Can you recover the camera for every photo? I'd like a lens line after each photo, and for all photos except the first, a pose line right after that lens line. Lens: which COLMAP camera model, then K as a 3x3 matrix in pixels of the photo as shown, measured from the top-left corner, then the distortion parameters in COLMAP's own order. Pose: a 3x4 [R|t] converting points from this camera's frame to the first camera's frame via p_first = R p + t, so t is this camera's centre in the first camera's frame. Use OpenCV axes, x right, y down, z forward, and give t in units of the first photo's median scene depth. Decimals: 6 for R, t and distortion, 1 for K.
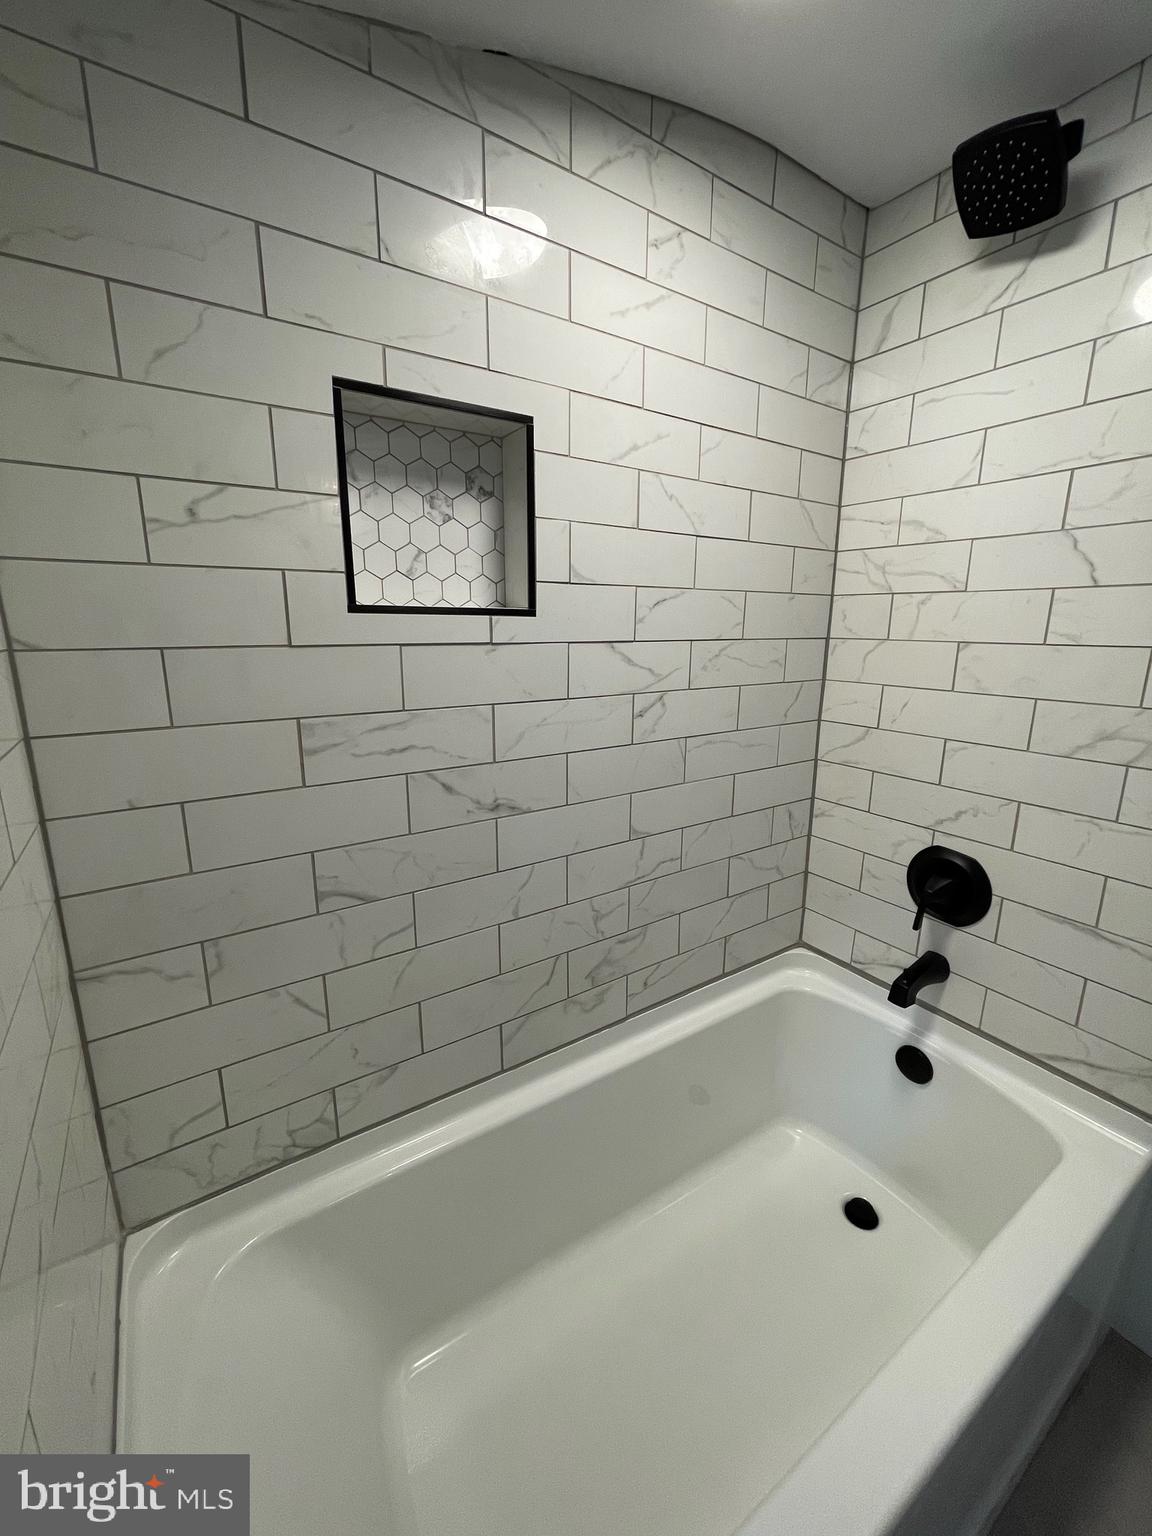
lens RADIAL K [[617.9, 0, 581.6], [0, 617.9, 764.9], [0, 0, 1]] dist [-0.000591, -0.000183]
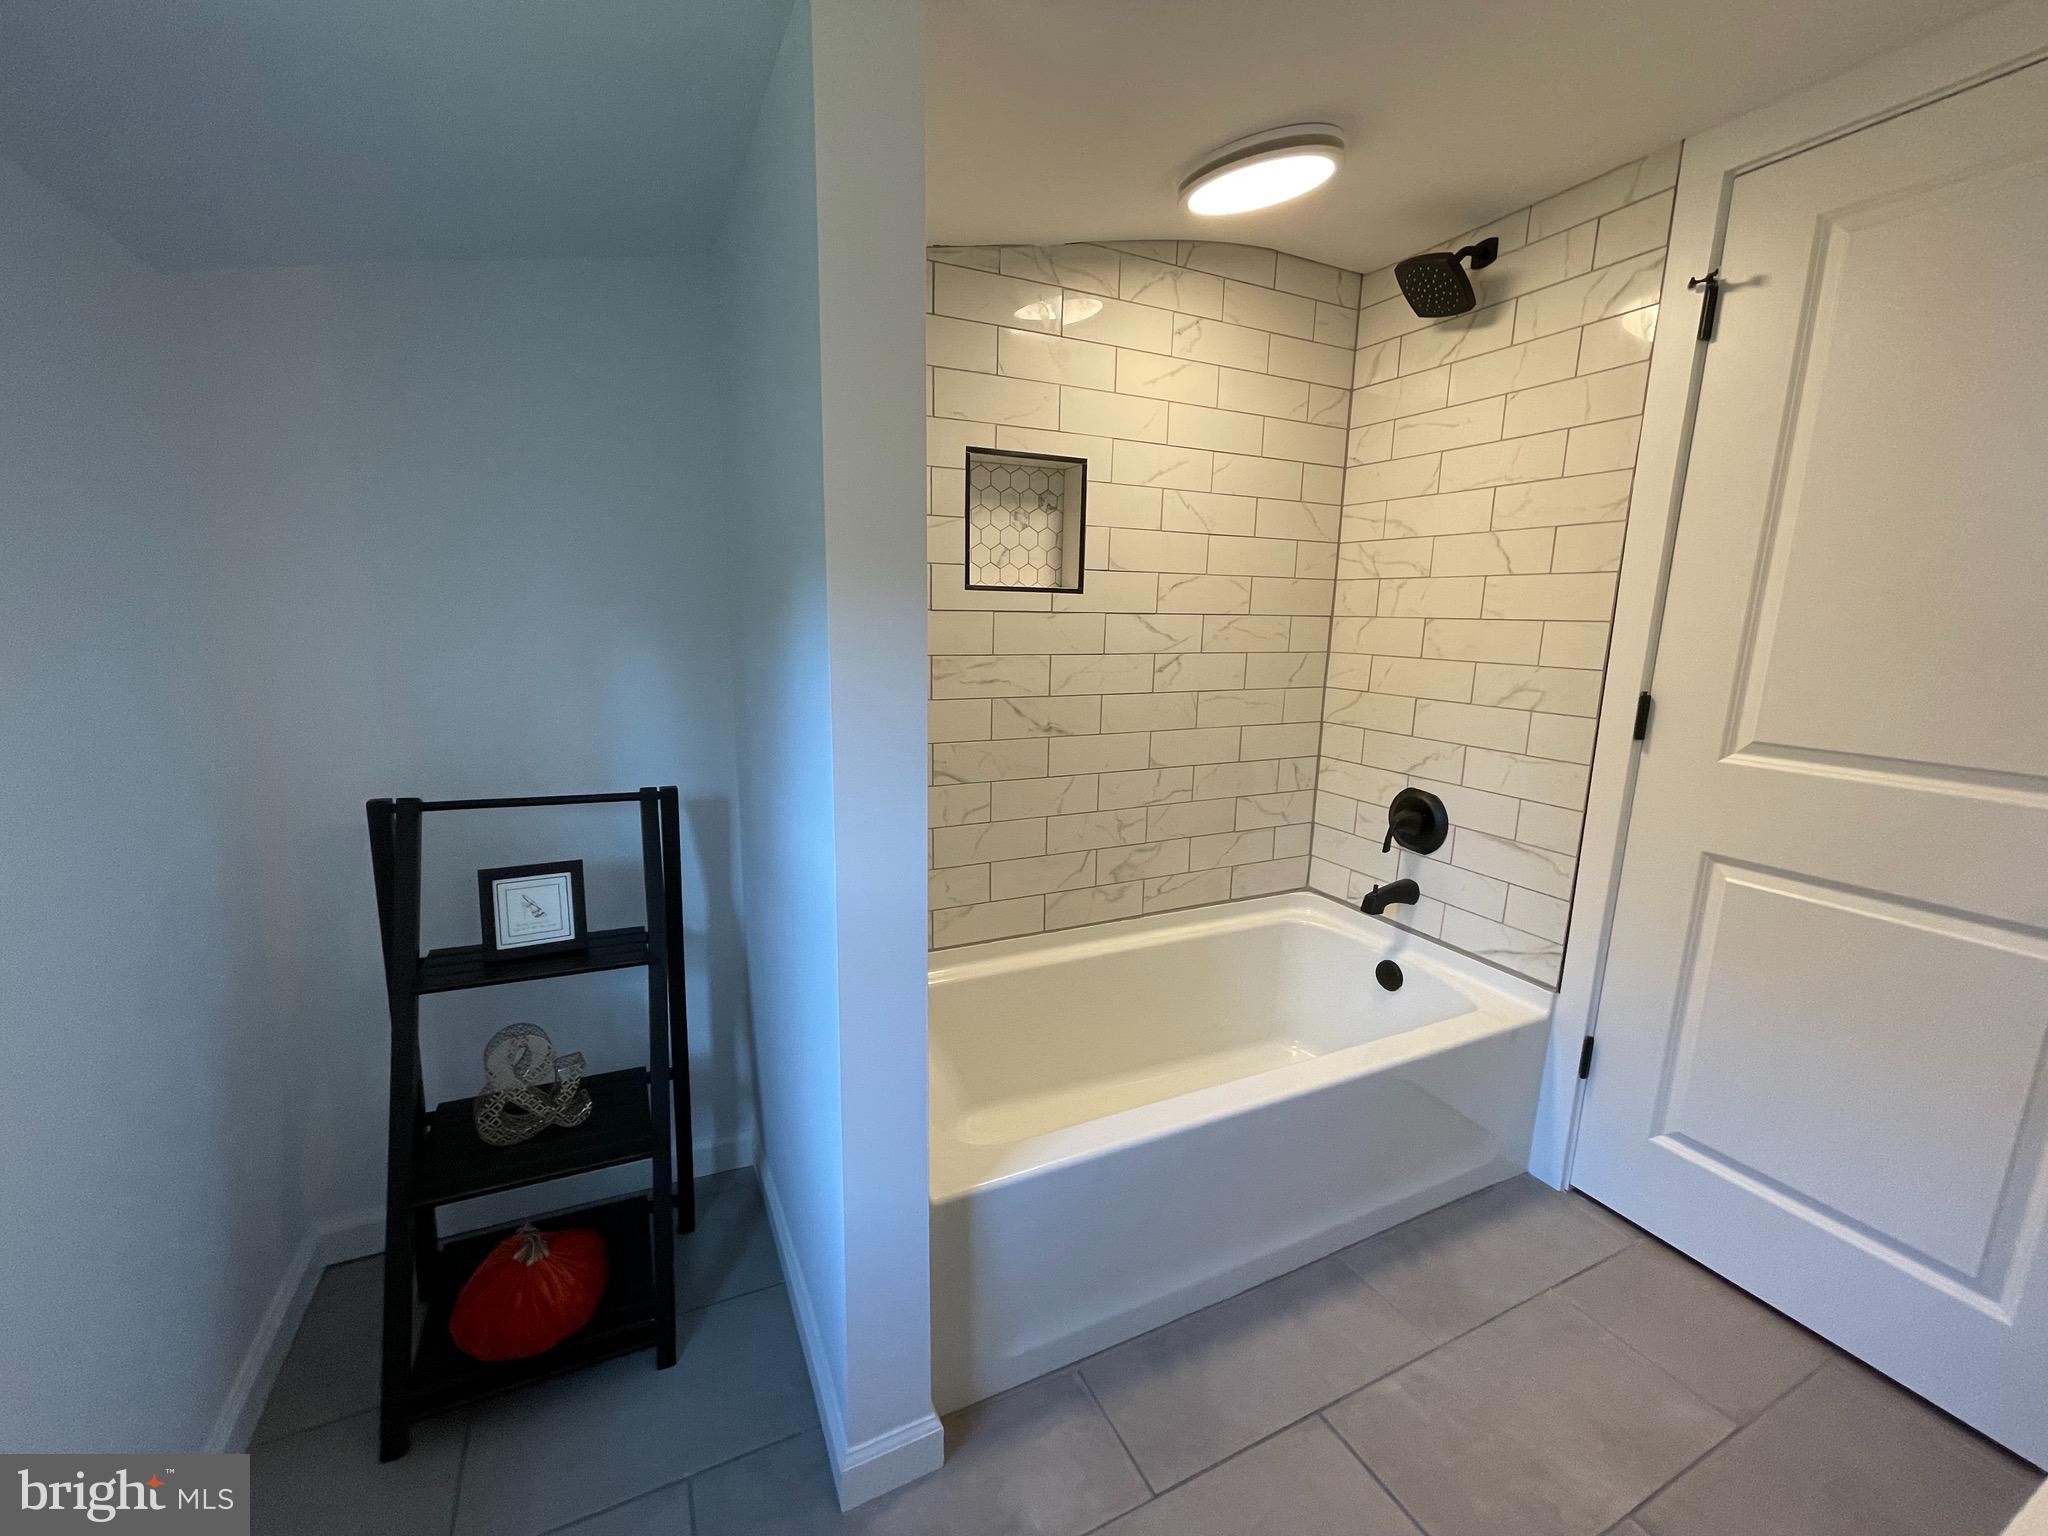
lens RADIAL K [[823.8, 0, 1015.3], [0, 823.8, 769.2], [0, 0, 1]] dist [-0.000591, -0.000183]
pose [[0.989324, 0.038356, -0.140594, 0.047399], [-0.043399, 0.998513, -0.032976, 0.206132], [0.139120, 0.038725, 0.989518, -0.784153]]
